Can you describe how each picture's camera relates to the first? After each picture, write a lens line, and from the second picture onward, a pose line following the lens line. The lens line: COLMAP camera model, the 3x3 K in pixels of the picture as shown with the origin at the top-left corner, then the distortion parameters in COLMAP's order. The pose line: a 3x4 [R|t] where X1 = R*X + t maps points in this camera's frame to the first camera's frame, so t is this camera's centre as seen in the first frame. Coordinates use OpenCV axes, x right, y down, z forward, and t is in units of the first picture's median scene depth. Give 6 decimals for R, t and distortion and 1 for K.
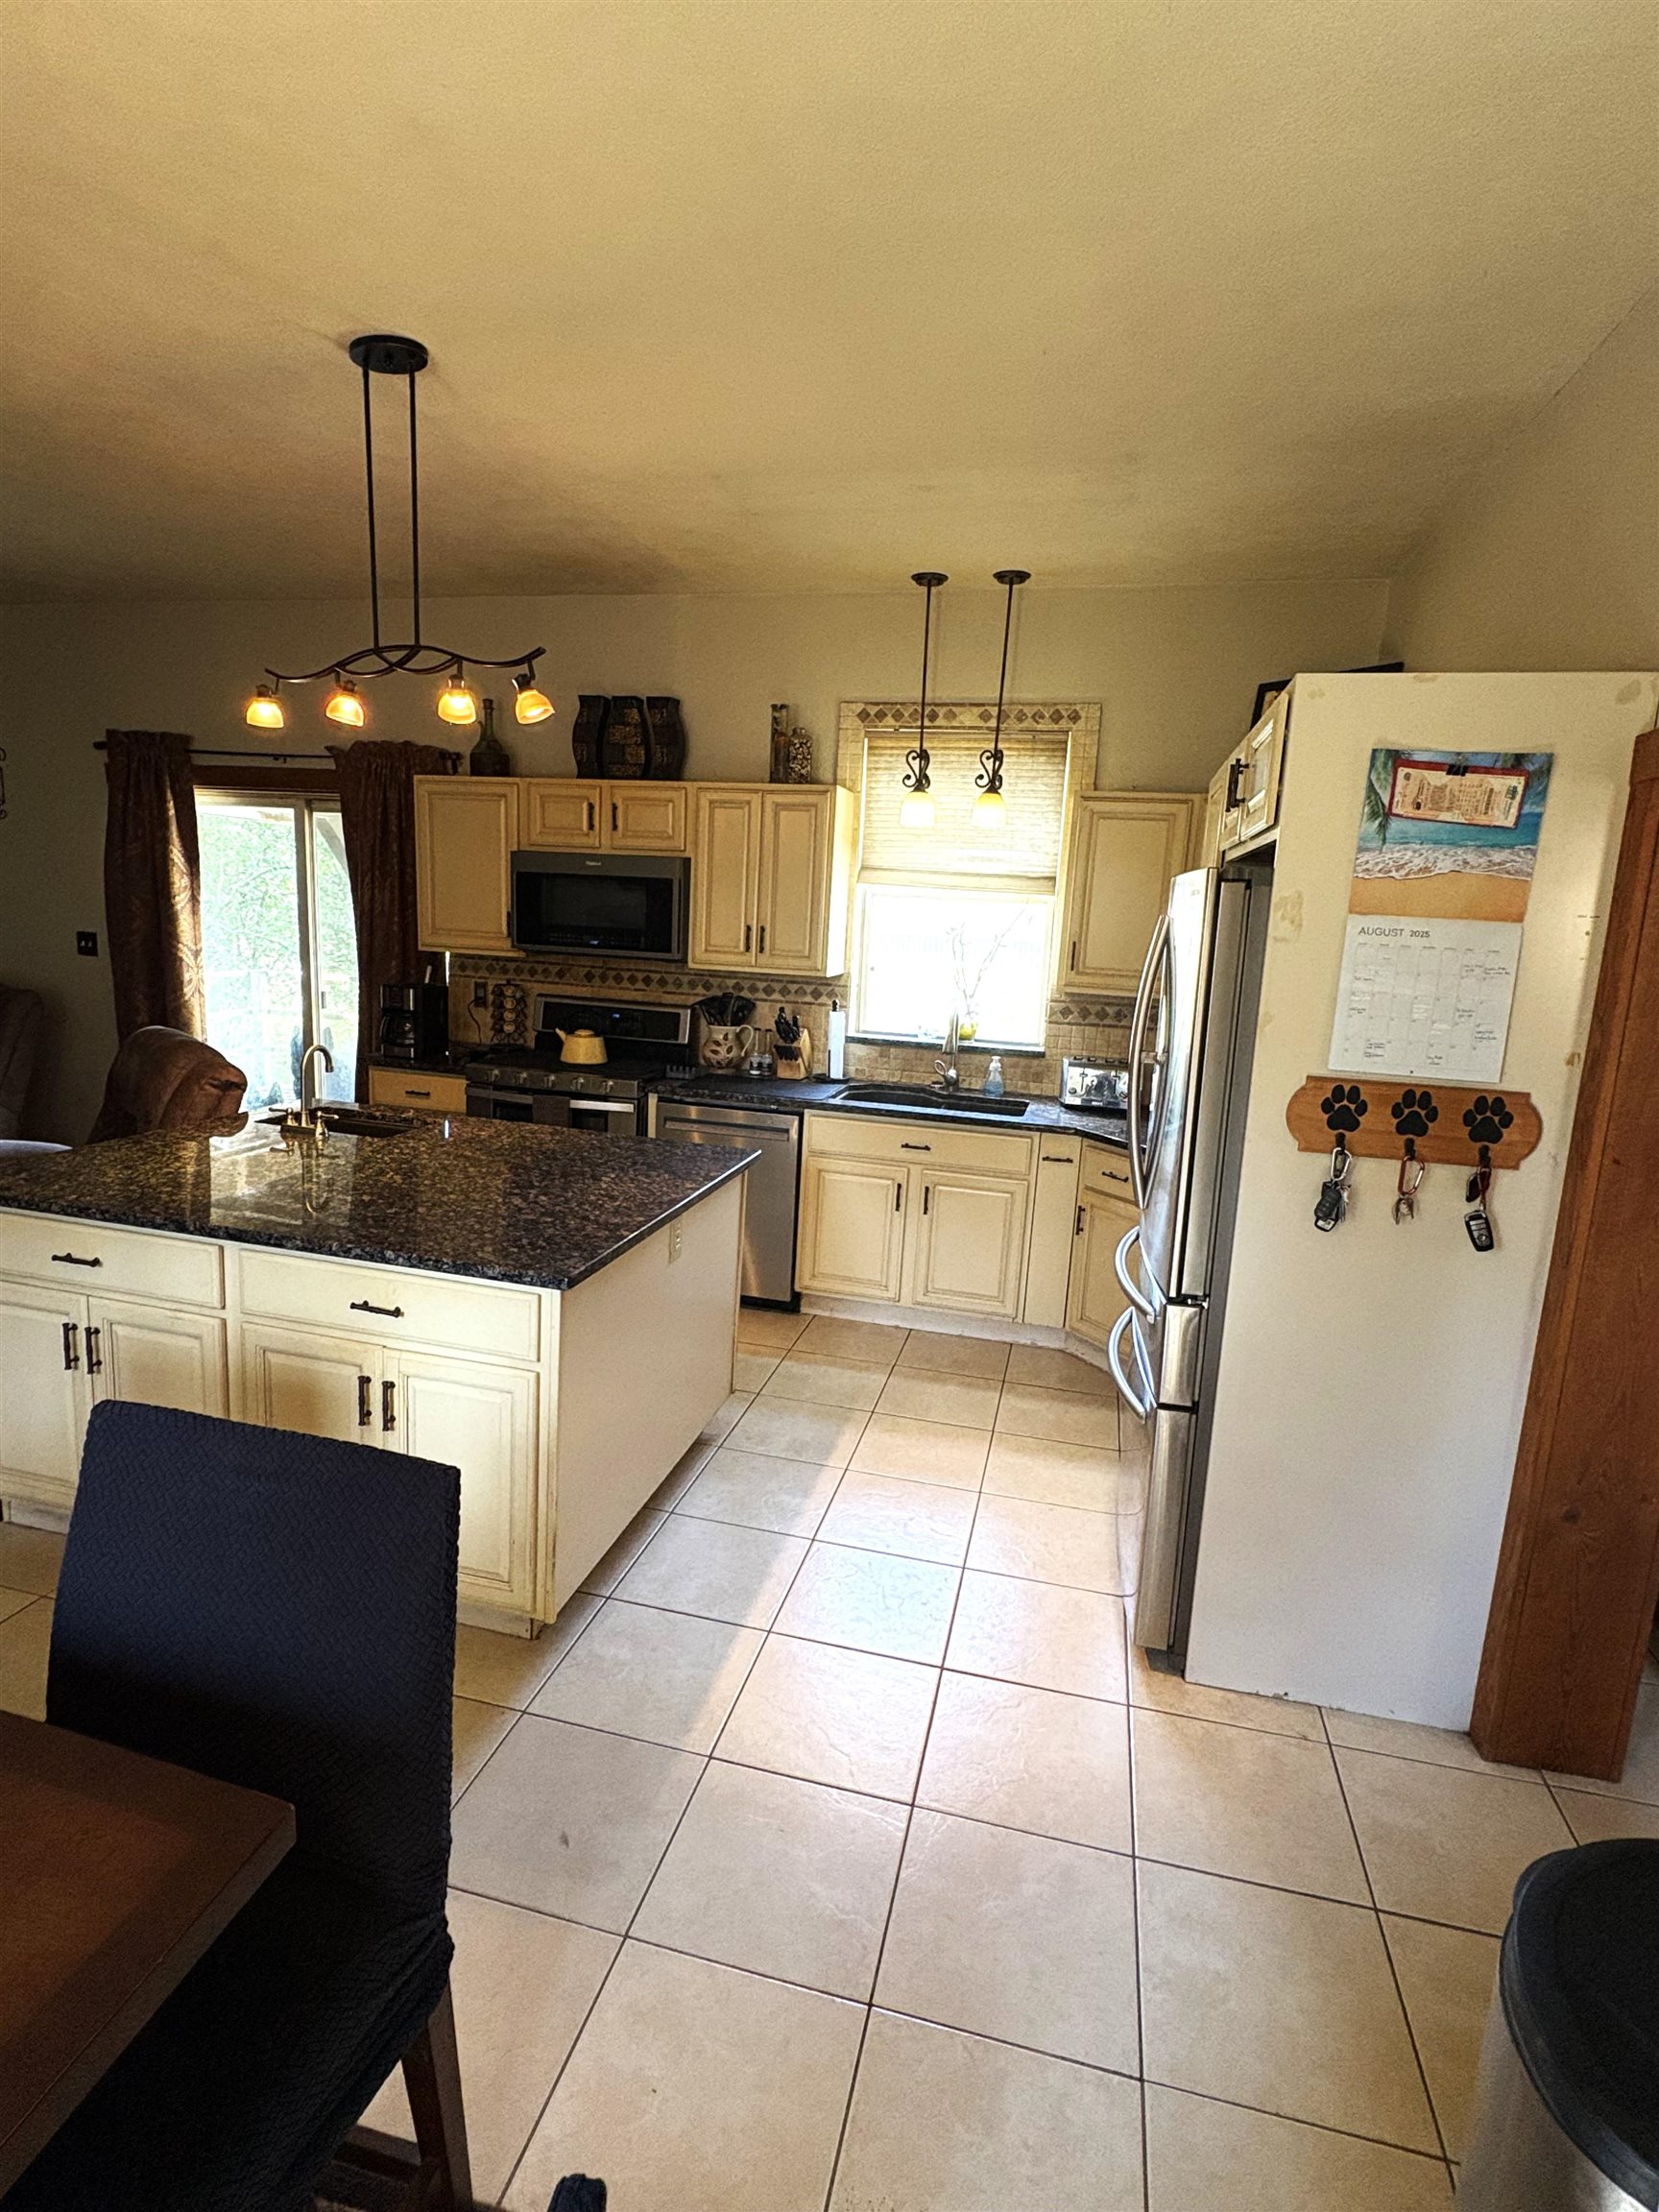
lens RADIAL K [[1102.8, 0, 828.1], [0, 1102.8, 1107.7], [0, 0, 1]] dist [-0.001012, -0.000054]
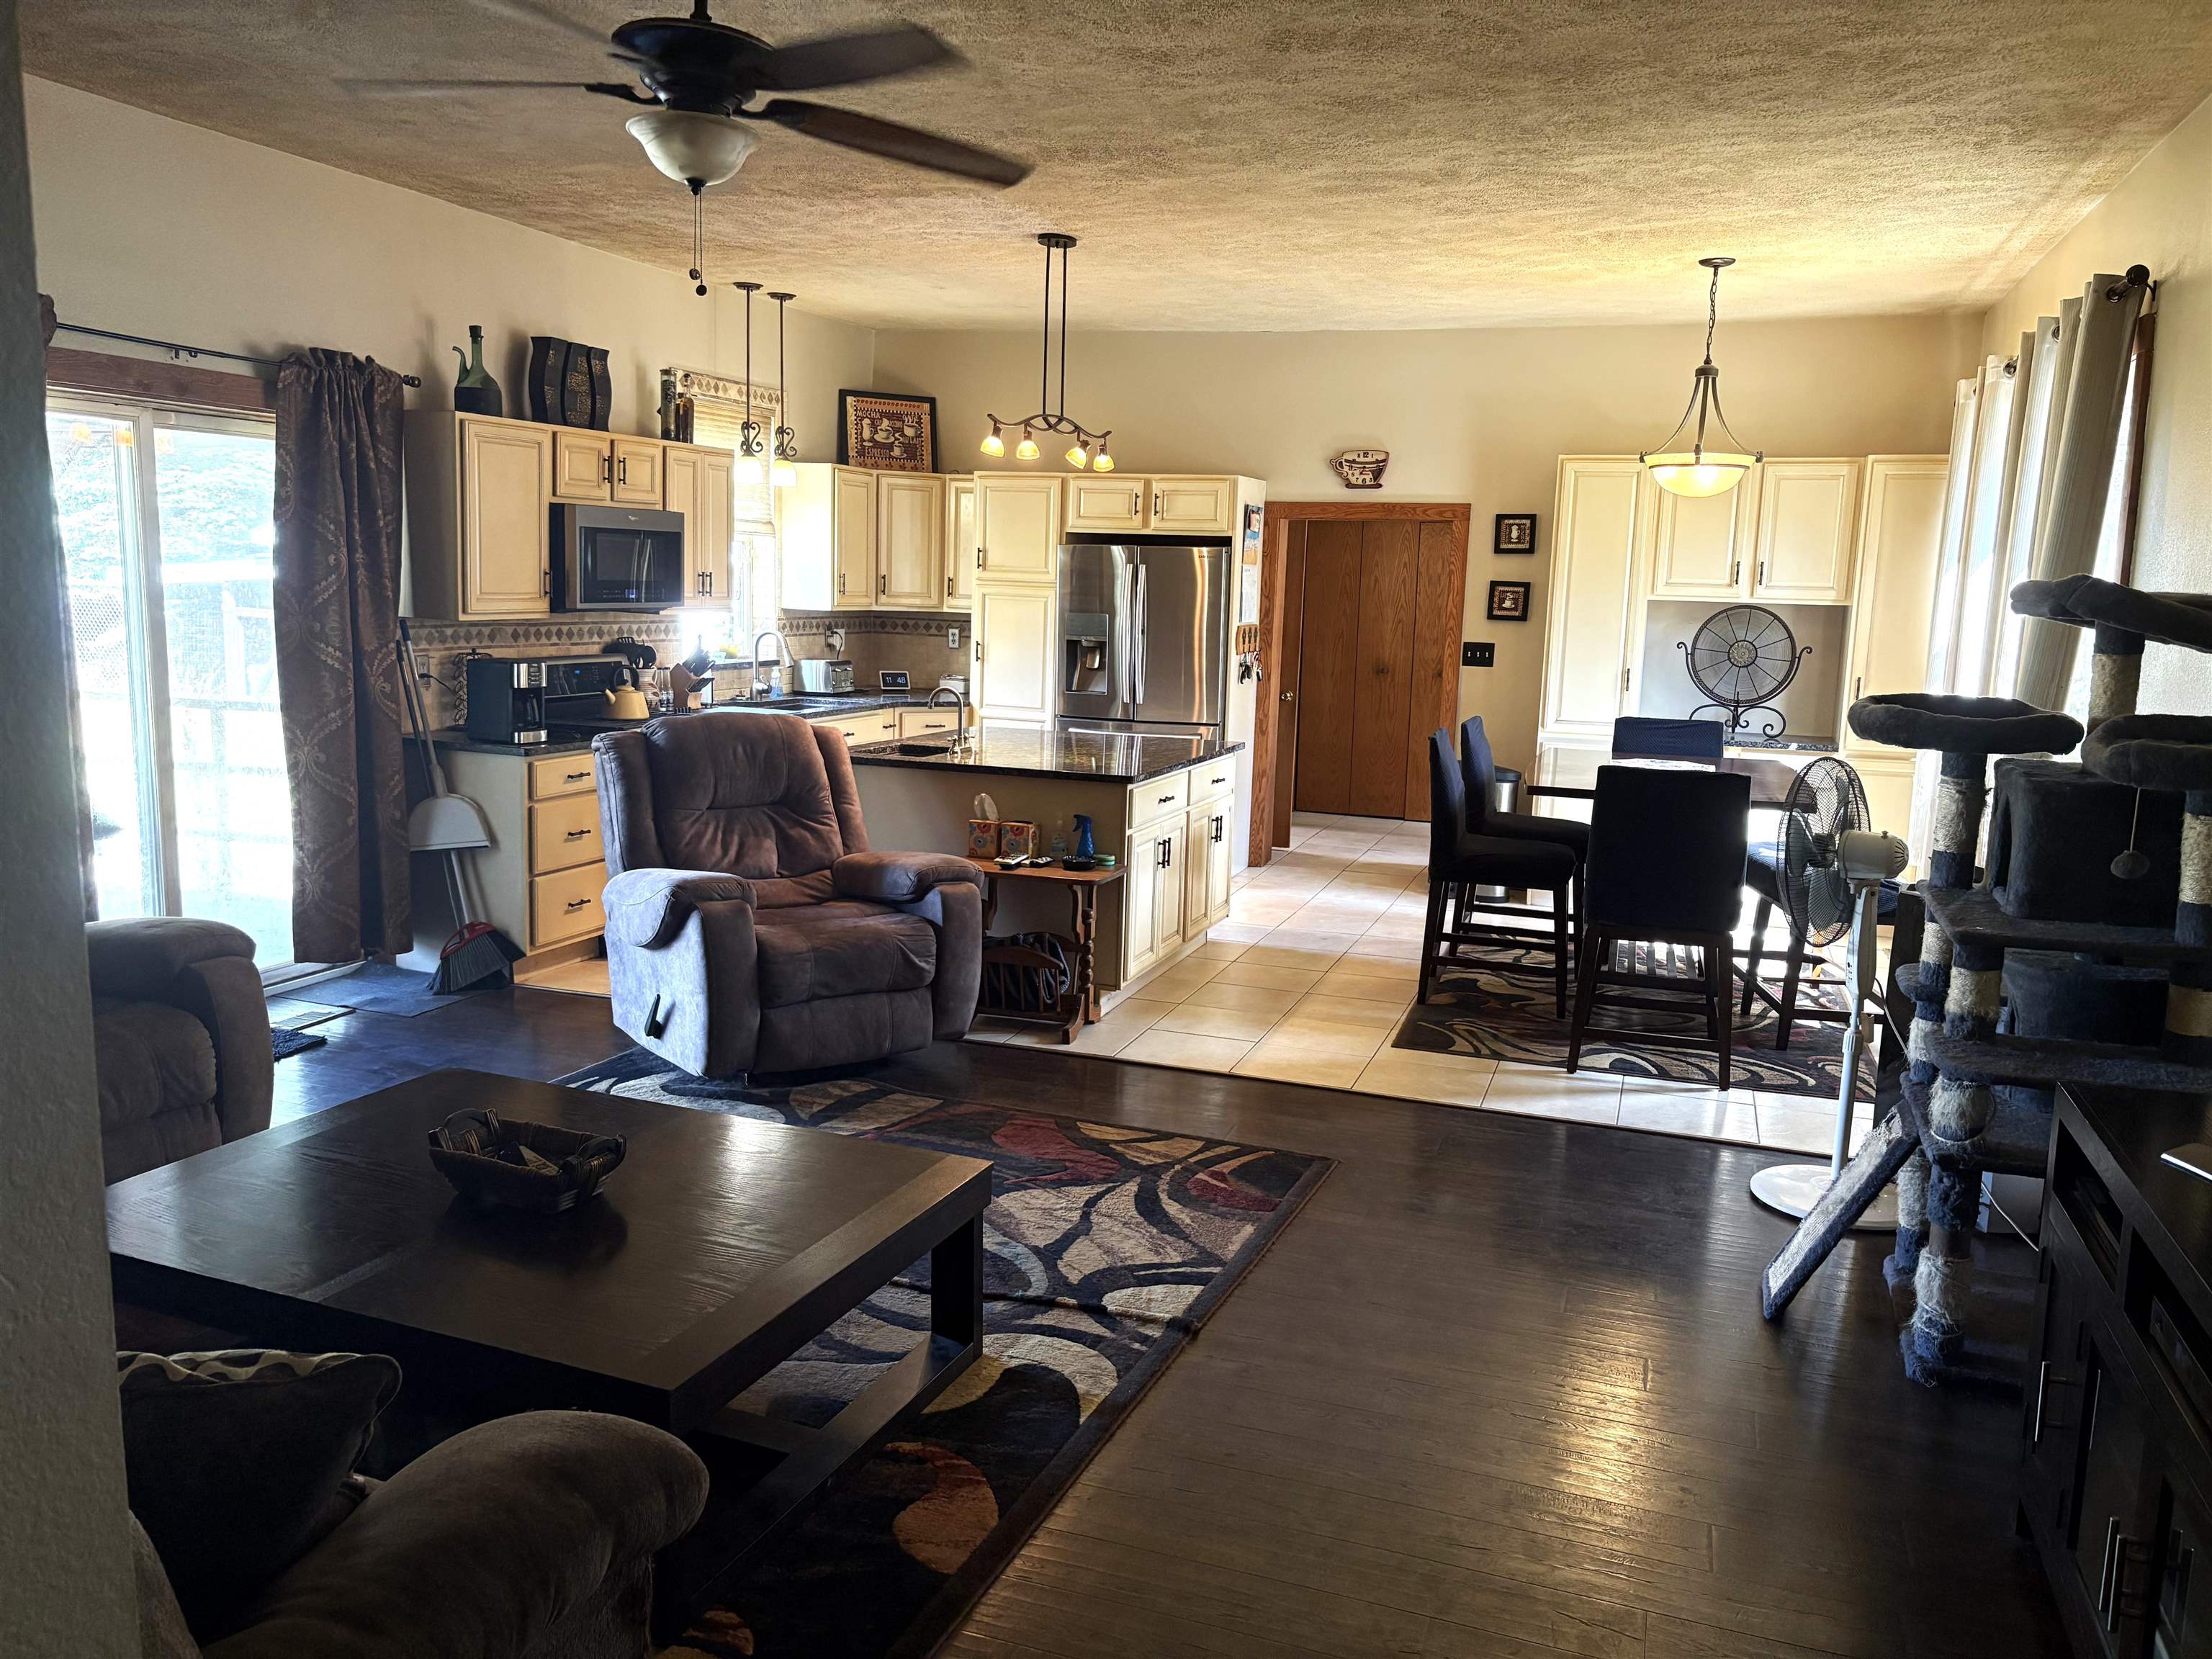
lens RADIAL K [[1664.4, 0, 1102.5], [0, 1664.4, 829.2], [0, 0, 1]] dist [0.001056, 0.000886]
pose [[0.112650, -0.200095, 0.973279, -1.587459], [0.147667, 0.972008, 0.182742, -0.149491], [-0.982601, 0.123135, 0.139044, 0.376184]]
